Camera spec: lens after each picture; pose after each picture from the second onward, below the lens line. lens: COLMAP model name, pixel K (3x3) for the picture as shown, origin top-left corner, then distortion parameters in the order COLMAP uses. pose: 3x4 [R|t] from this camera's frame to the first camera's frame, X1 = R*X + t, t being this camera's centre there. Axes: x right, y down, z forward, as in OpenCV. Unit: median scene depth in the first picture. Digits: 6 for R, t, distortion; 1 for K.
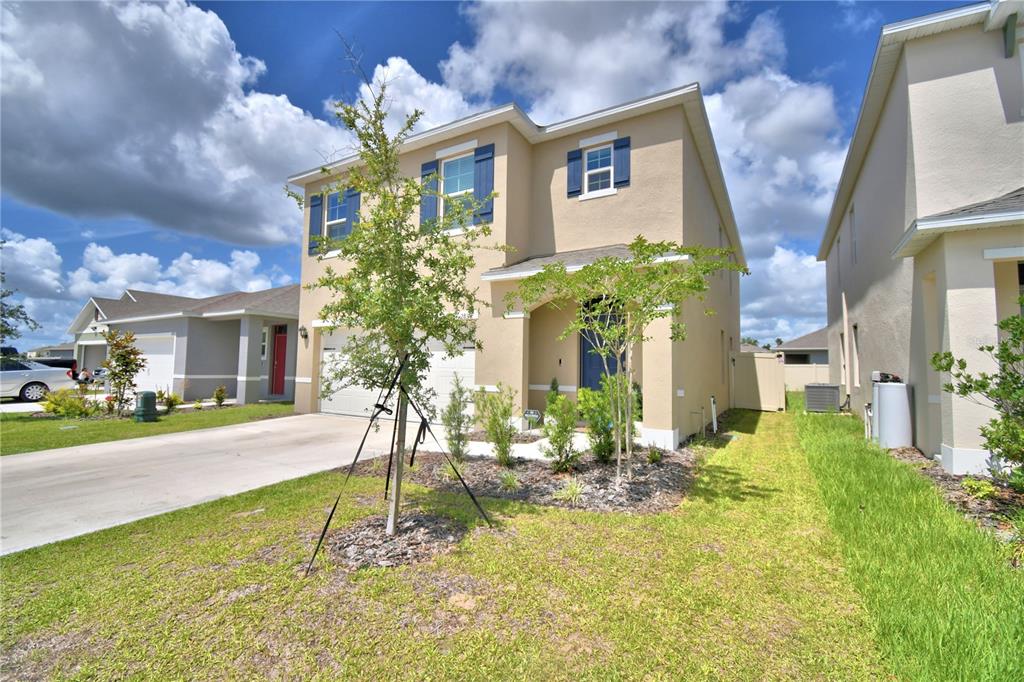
lens RADIAL K [[465.9, 0, 506.1], [0, 465.9, 339.7], [0, 0, 1]] dist [0.018144, -0.024240]
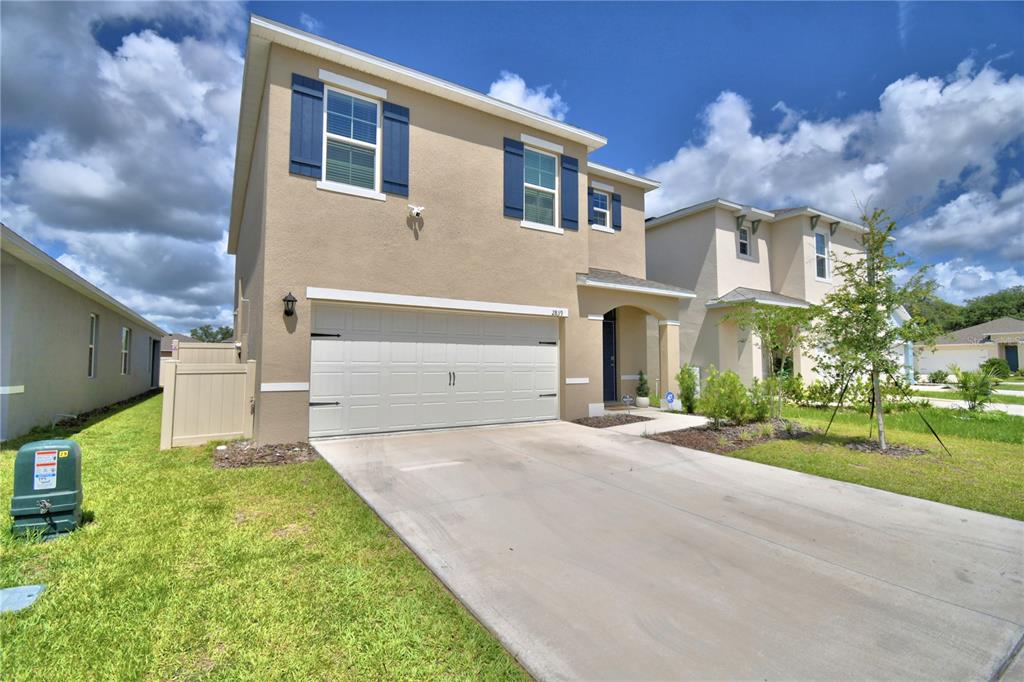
lens RADIAL K [[465.9, 0, 506.1], [0, 465.9, 339.7], [0, 0, 1]] dist [0.018144, -0.024240]
pose [[0.448730, 0.029973, 0.893165, -1.132951], [-0.048836, 0.998766, -0.008982, 0.024238], [-0.892332, -0.039588, 0.449640, 0.673453]]
